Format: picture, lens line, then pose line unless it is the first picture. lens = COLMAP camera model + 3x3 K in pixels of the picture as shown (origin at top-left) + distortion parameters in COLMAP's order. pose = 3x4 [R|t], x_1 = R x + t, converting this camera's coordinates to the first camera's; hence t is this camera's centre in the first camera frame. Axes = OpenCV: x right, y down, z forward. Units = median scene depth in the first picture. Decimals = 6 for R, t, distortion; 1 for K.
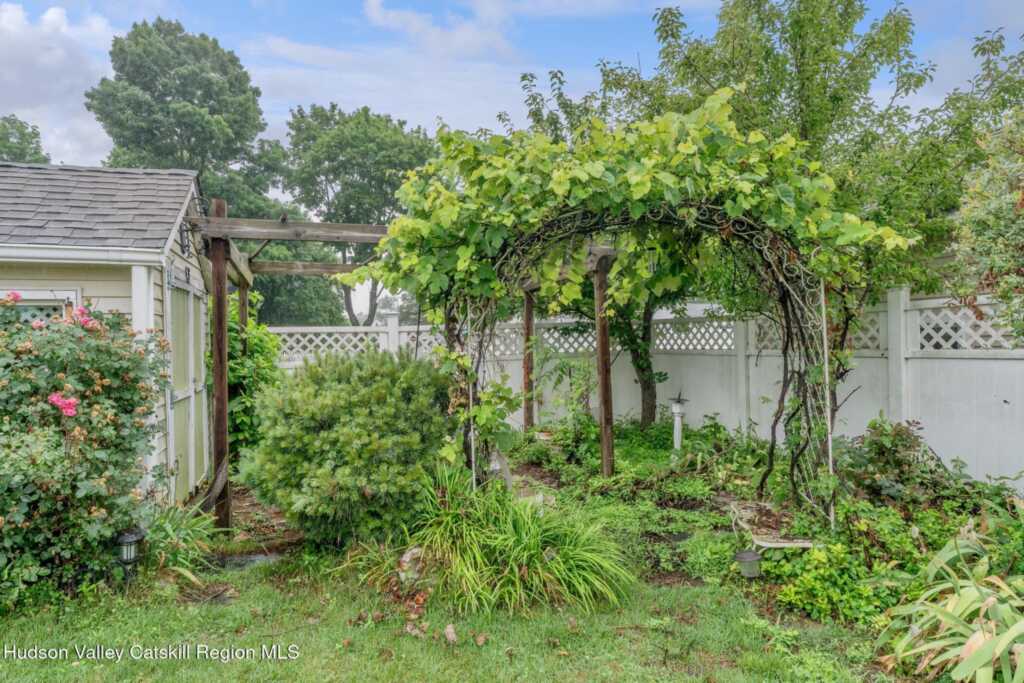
lens RADIAL K [[595.4, 0, 512.0], [0, 595.4, 341.5], [0, 0, 1]] dist [0.002653, 0.002481]
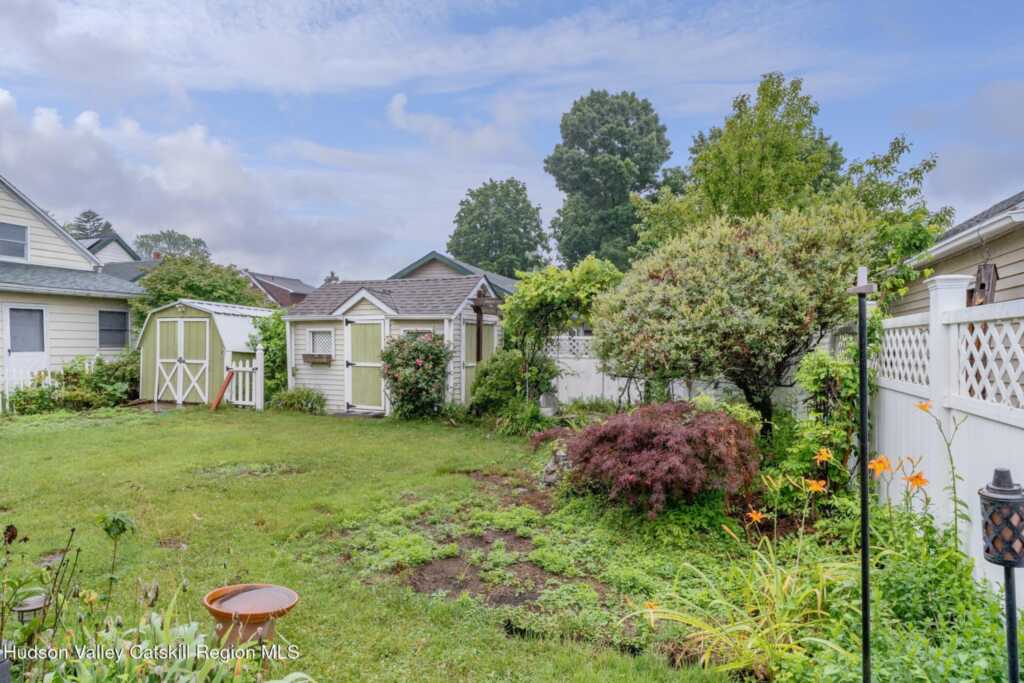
lens RADIAL K [[600.0, 0, 512.0], [0, 600.0, 341.5], [0, 0, 1]] dist [-0.002565, -0.000670]
pose [[0.751117, 0.027556, -0.659594, 0.163879], [-0.023394, 0.999612, 0.015121, -0.006787], [0.659755, 0.004073, 0.751470, -0.106947]]
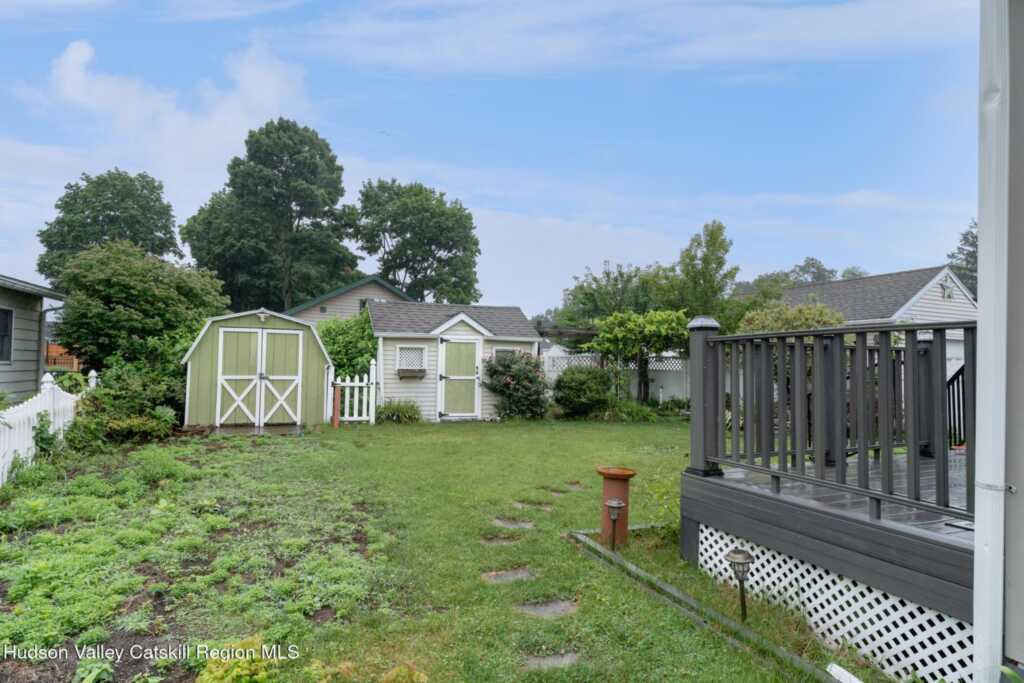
lens RADIAL K [[533.3, 0, 512.0], [0, 533.3, 341.5], [0, 0, 1]] dist [0.000599, -0.000313]
pose [[0.997720, 0.043105, 0.051938, -0.096115], [-0.041314, 0.998530, -0.035075, 0.000190], [-0.053374, 0.032849, 0.998034, -0.251554]]
